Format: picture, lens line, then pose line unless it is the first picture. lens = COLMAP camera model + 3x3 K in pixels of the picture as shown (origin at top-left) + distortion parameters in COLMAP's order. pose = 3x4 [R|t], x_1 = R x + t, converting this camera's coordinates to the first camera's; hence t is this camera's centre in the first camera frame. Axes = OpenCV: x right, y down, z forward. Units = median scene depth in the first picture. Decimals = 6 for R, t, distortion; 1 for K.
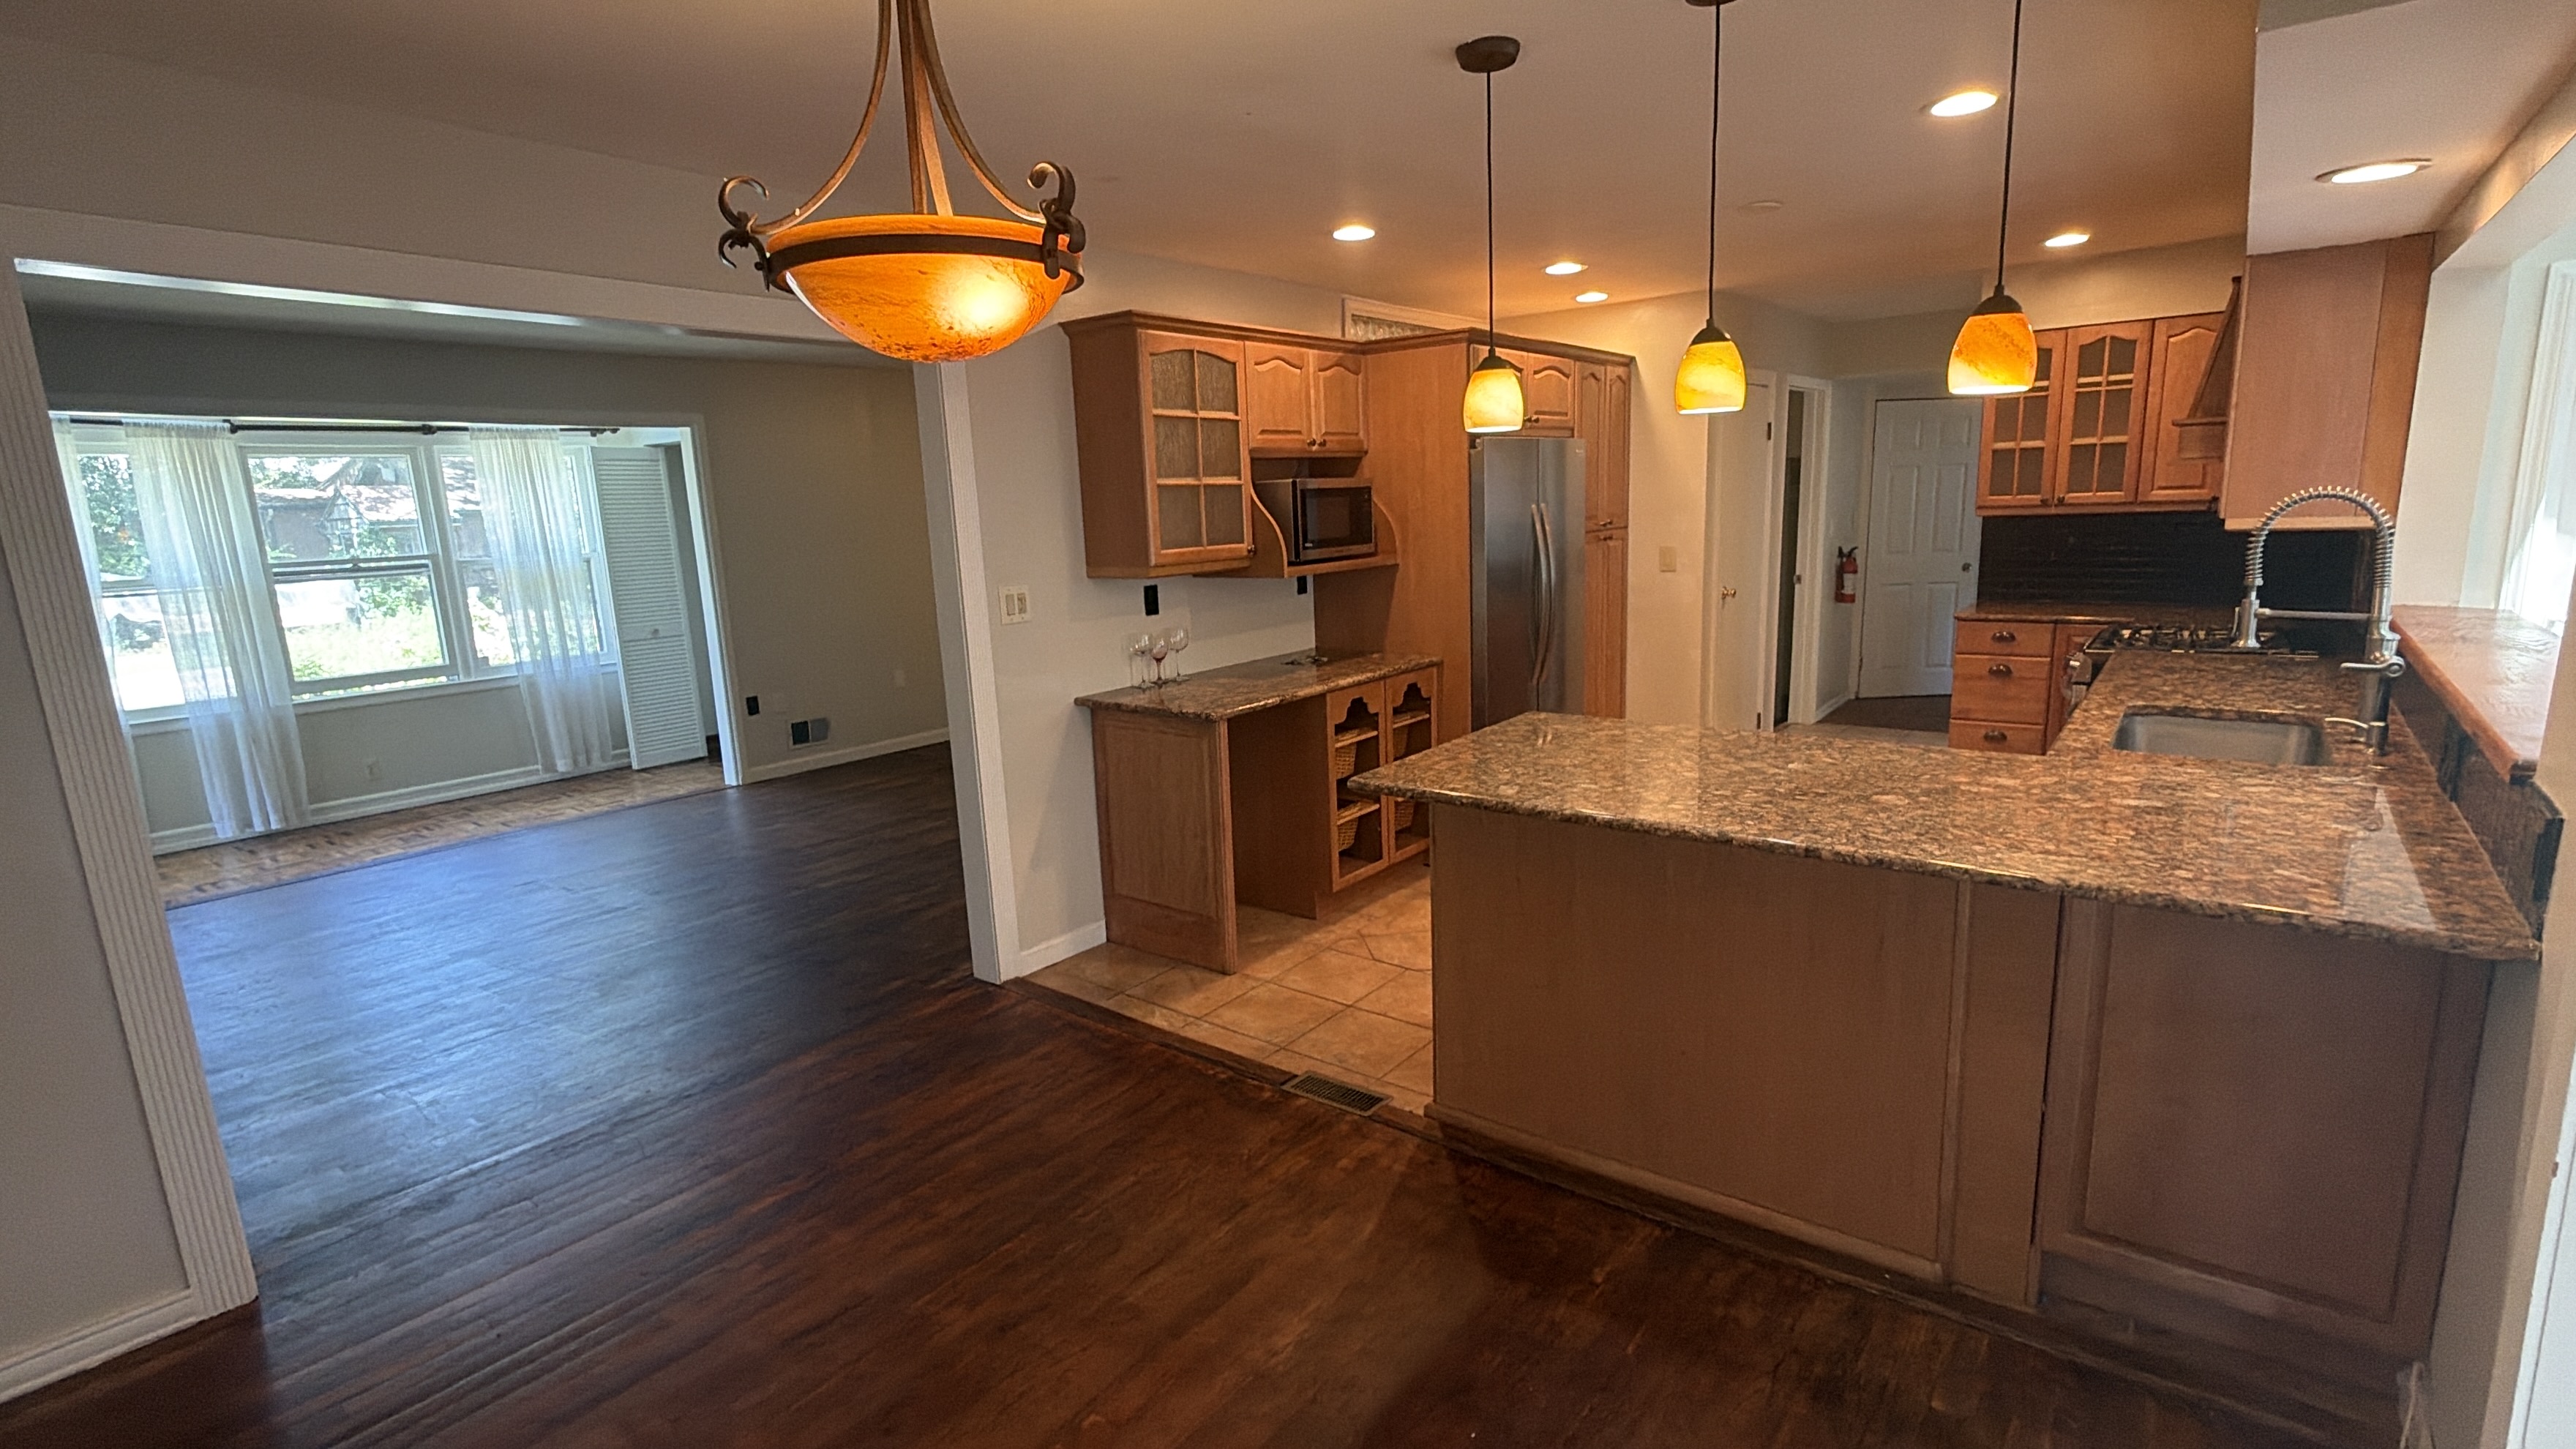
lens RADIAL K [[1178.1, 0, 1291.8], [0, 1178.1, 726.1], [0, 0, 1]] dist [0.001203, -0.000802]
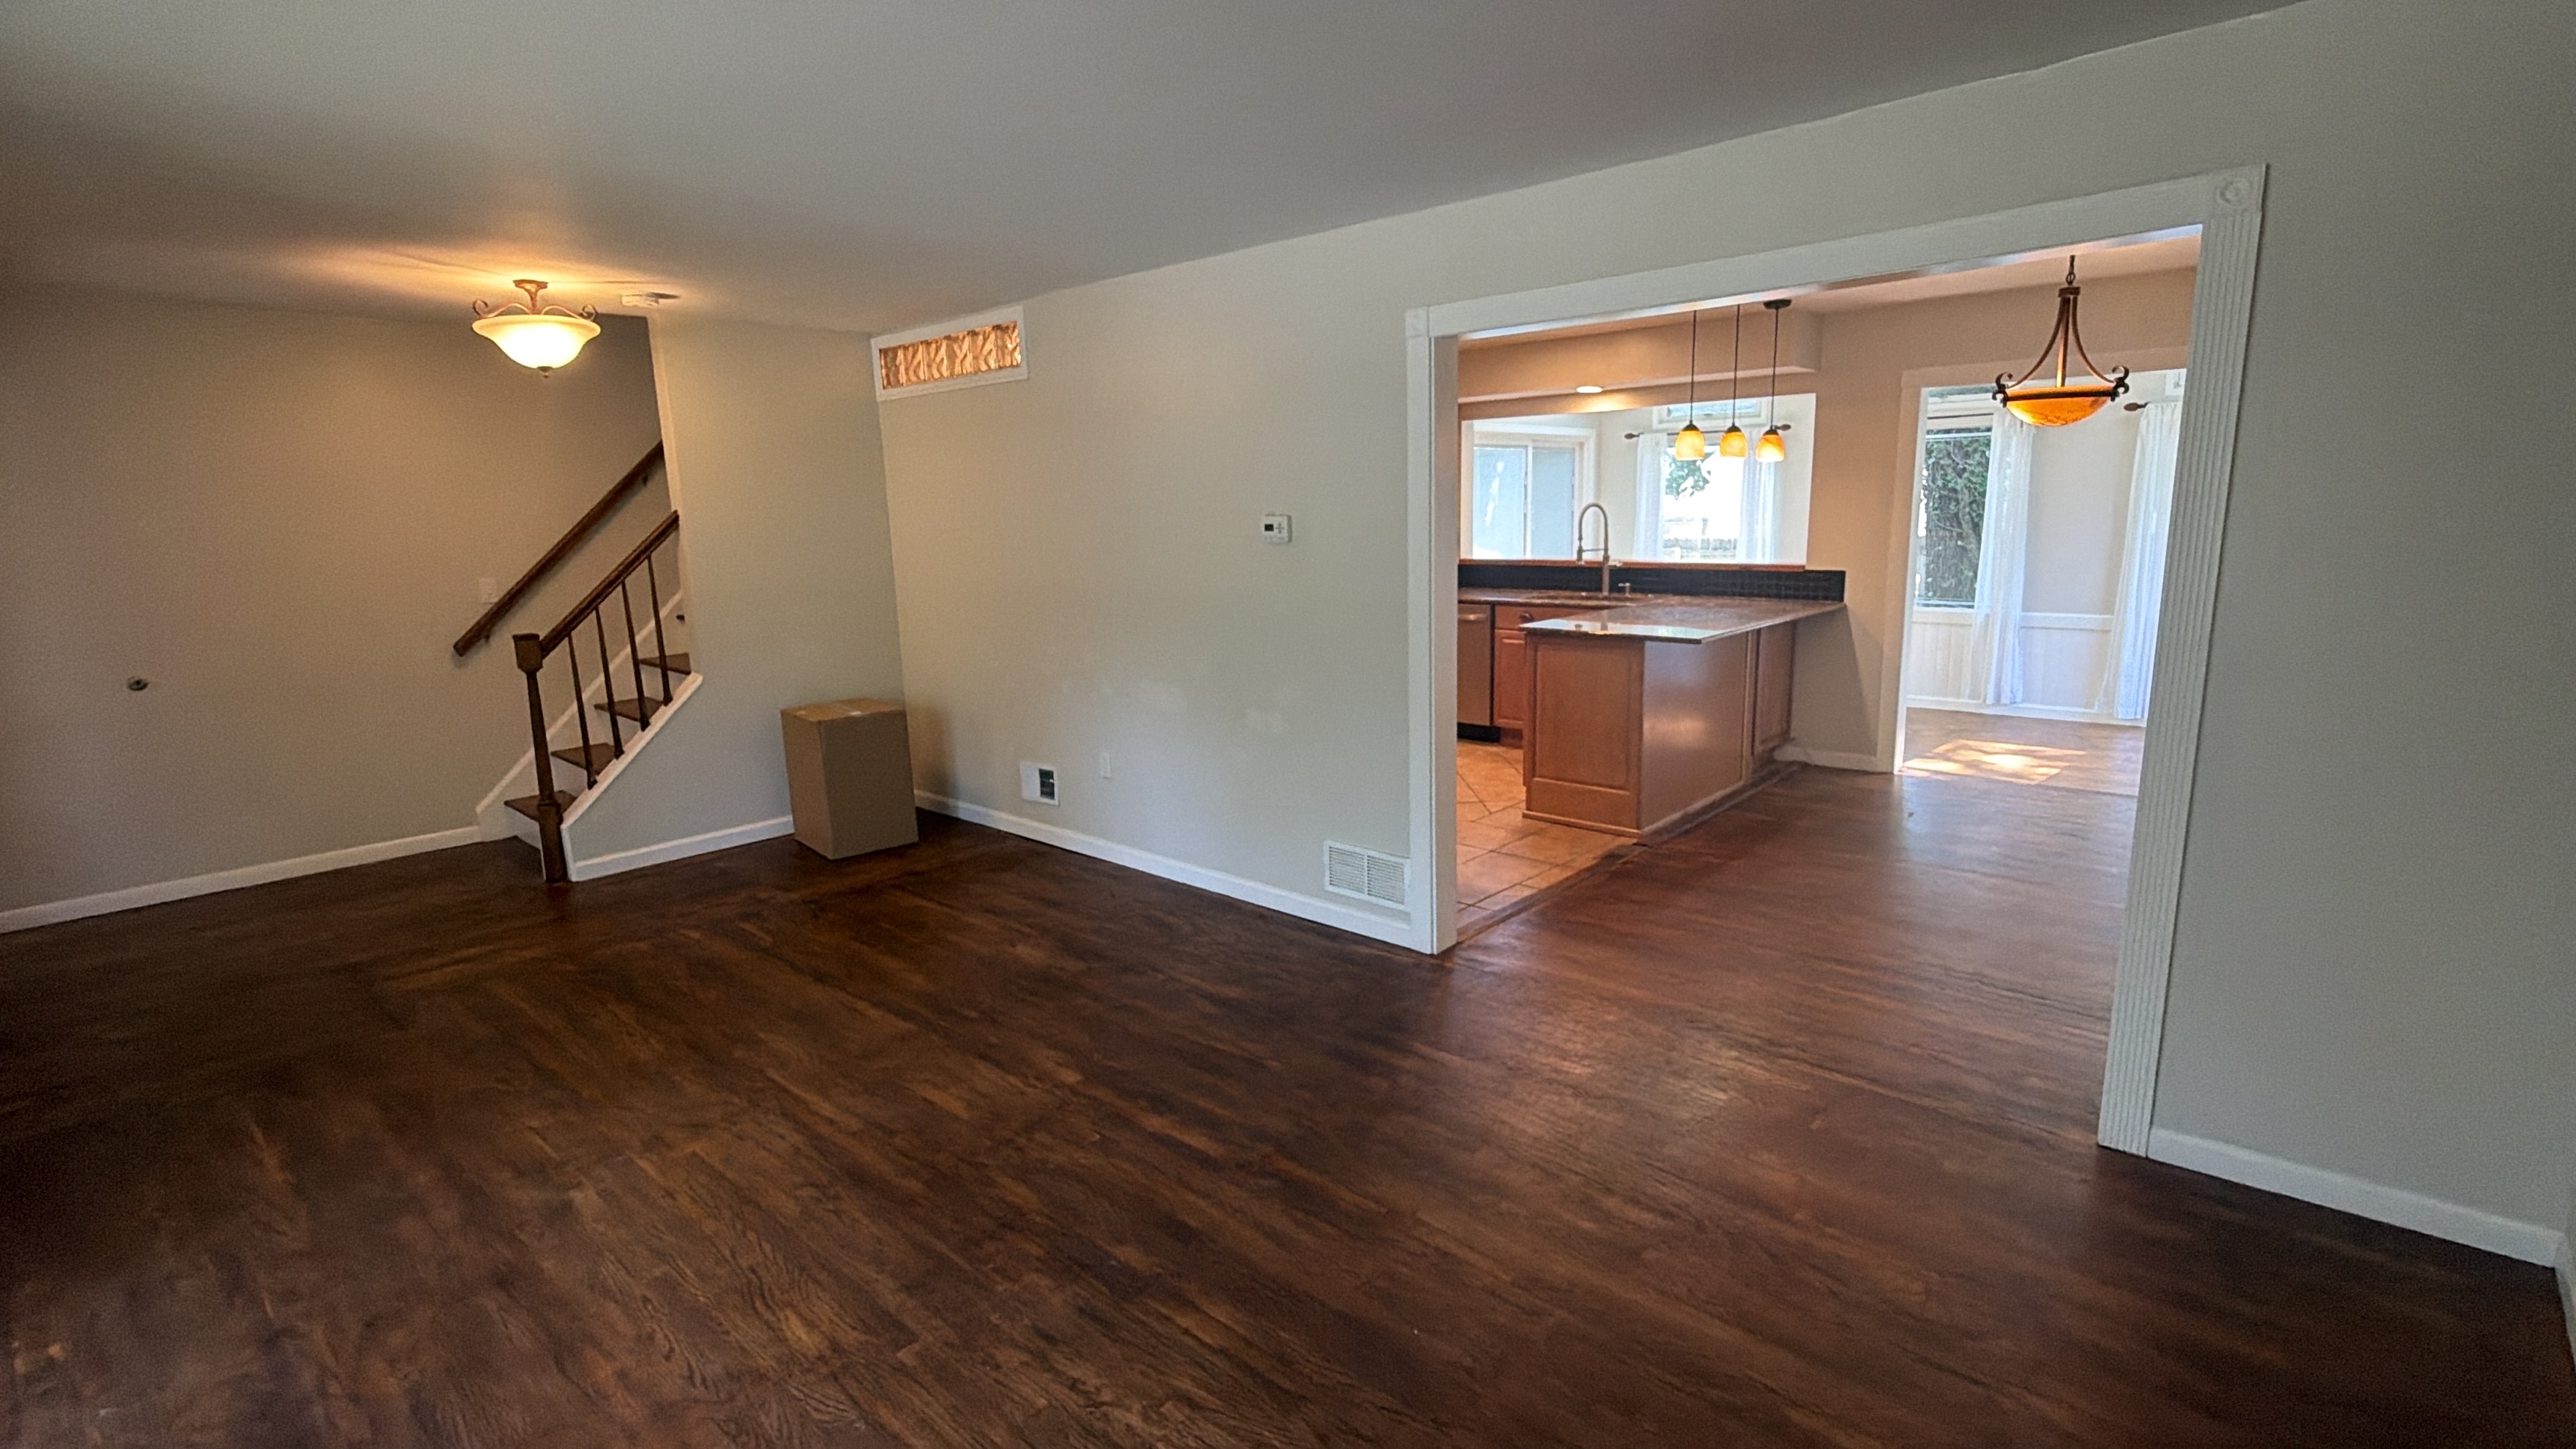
lens RADIAL K [[1178.1, 0, 1291.8], [0, 1178.1, 726.1], [0, 0, 1]] dist [0.001203, -0.000802]
pose [[0.073183, -0.151866, 0.985688, -0.967507], [0.212371, 0.968044, 0.133380, -0.107839], [-0.974445, 0.199571, 0.103097, 0.757205]]
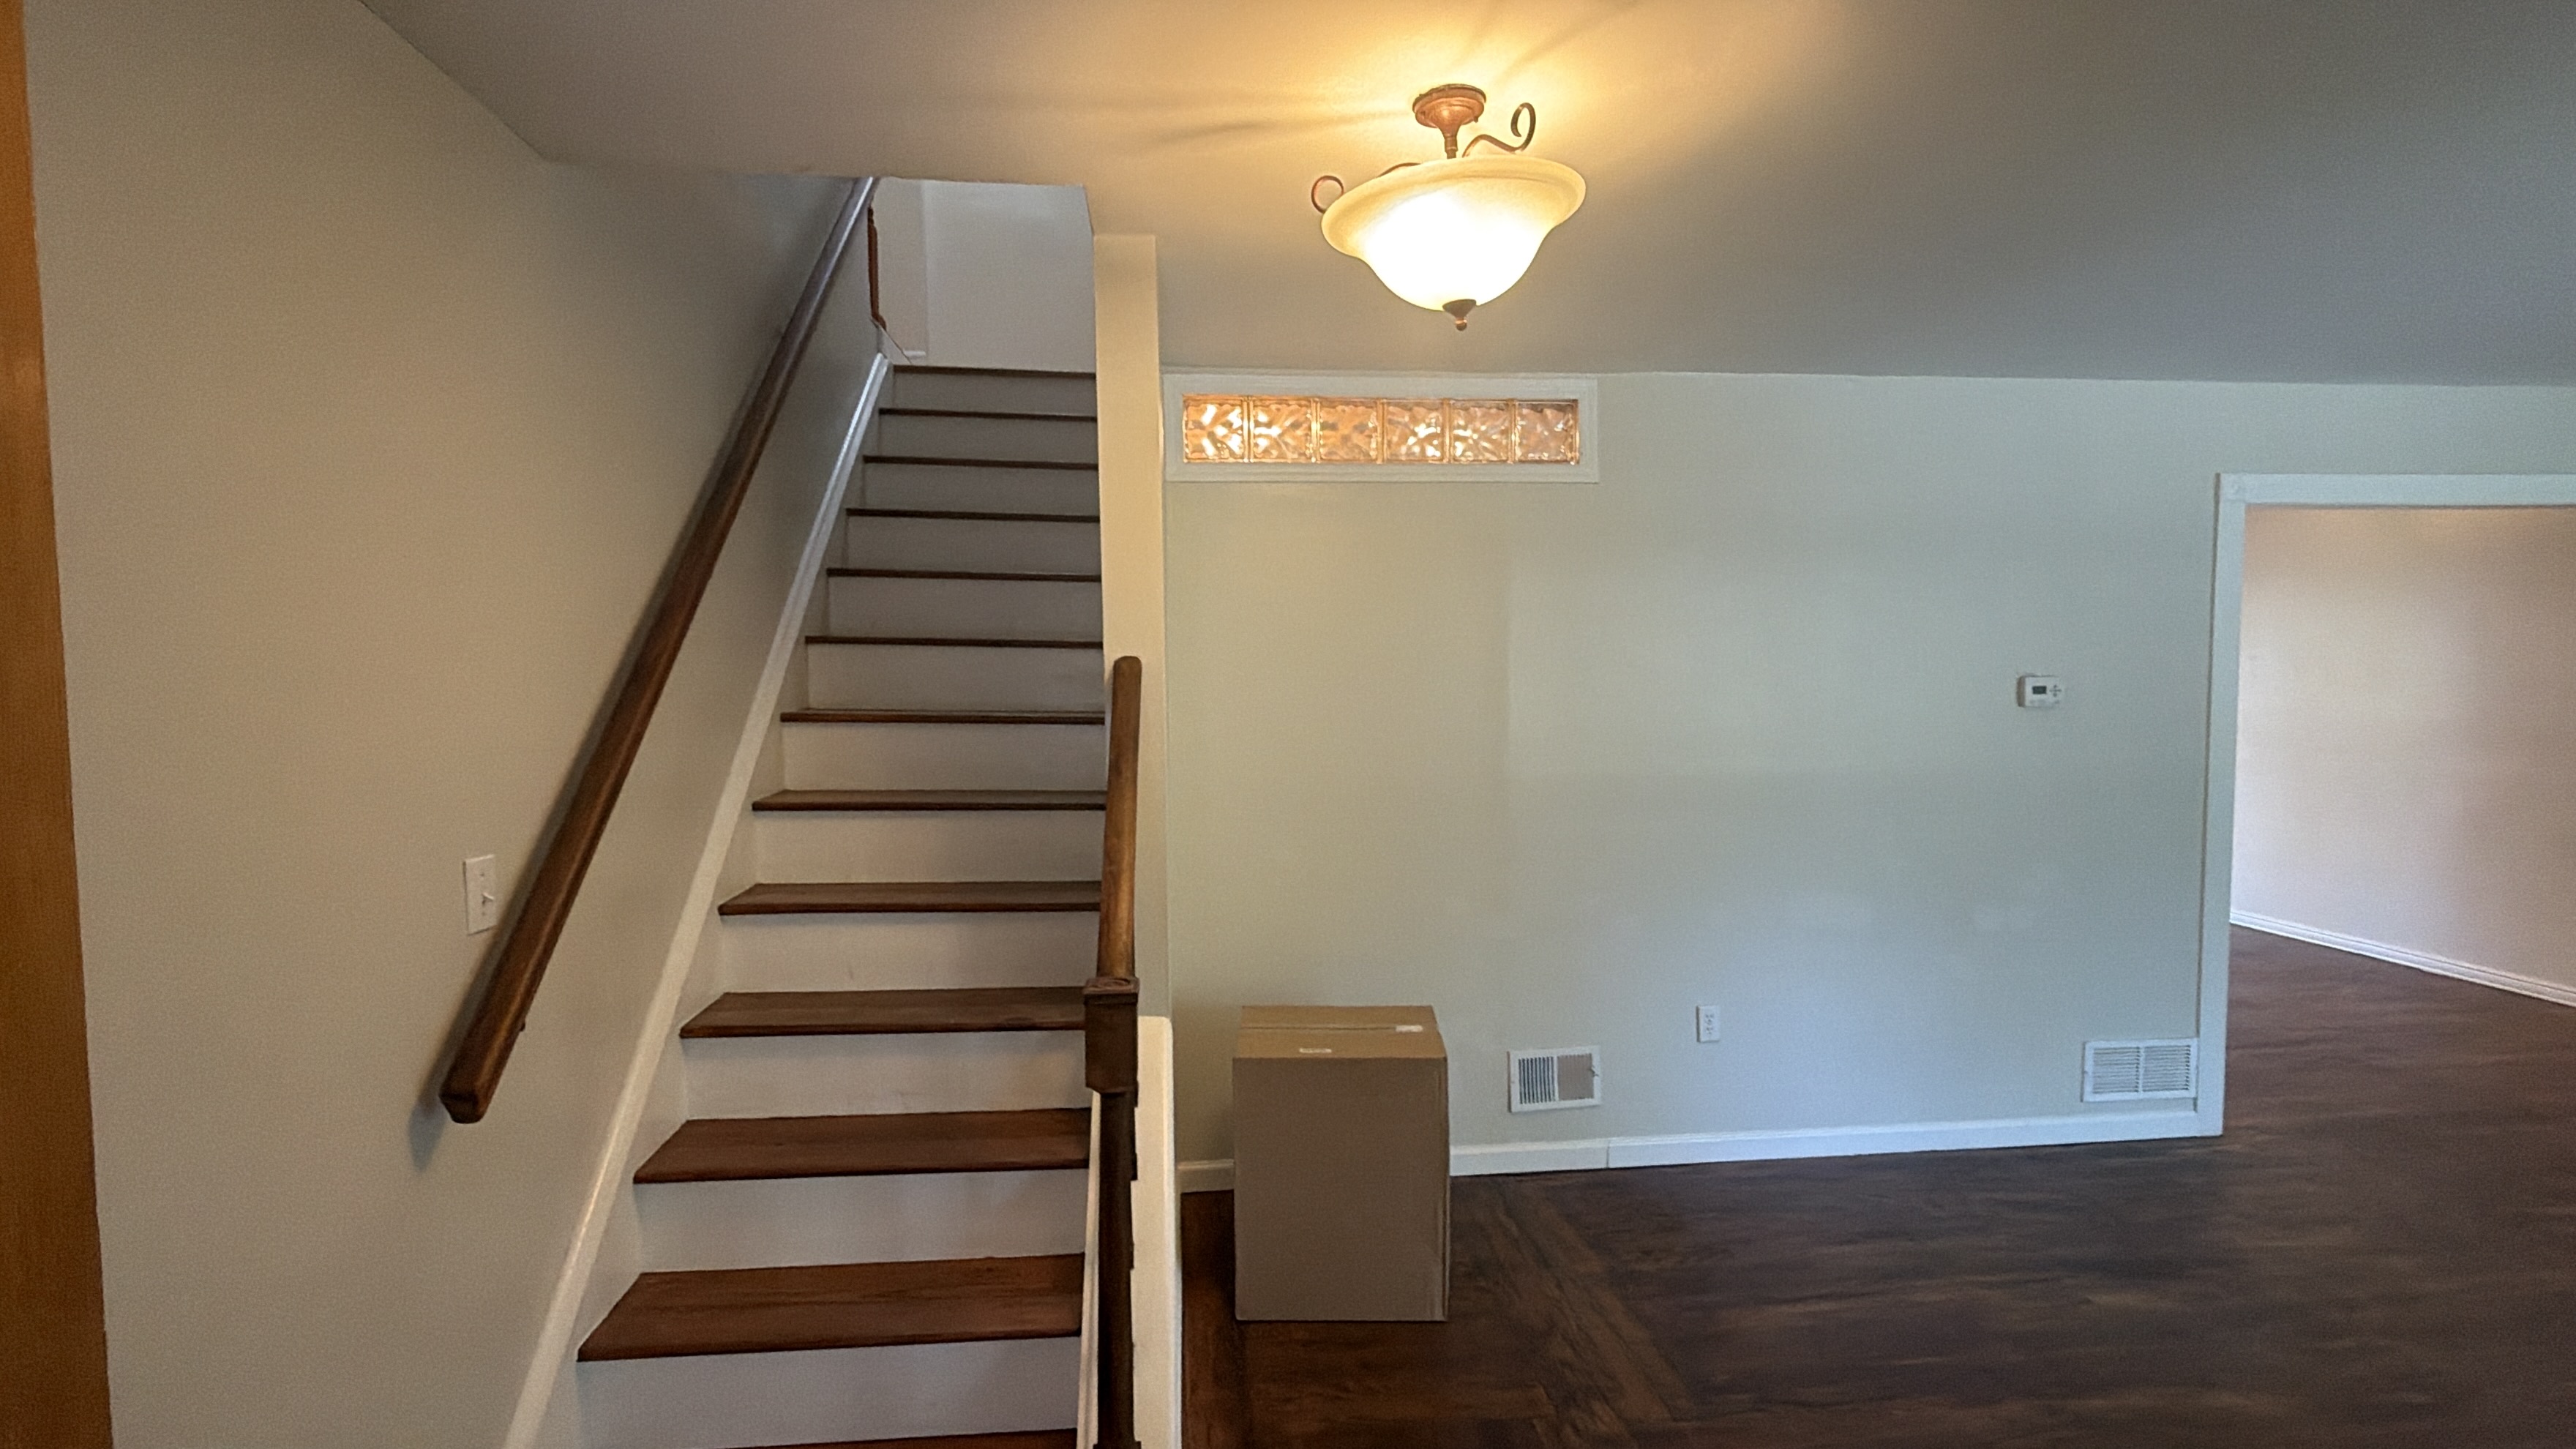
lens RADIAL K [[1178.1, 0, 1291.8], [0, 1178.1, 726.1], [0, 0, 1]] dist [0.001203, -0.000802]
pose [[-0.693089, 0.007297, 0.720815, -0.341521], [0.172535, 0.972563, 0.156052, -0.302541], [-0.699900, 0.232524, -0.675332, 1.627170]]
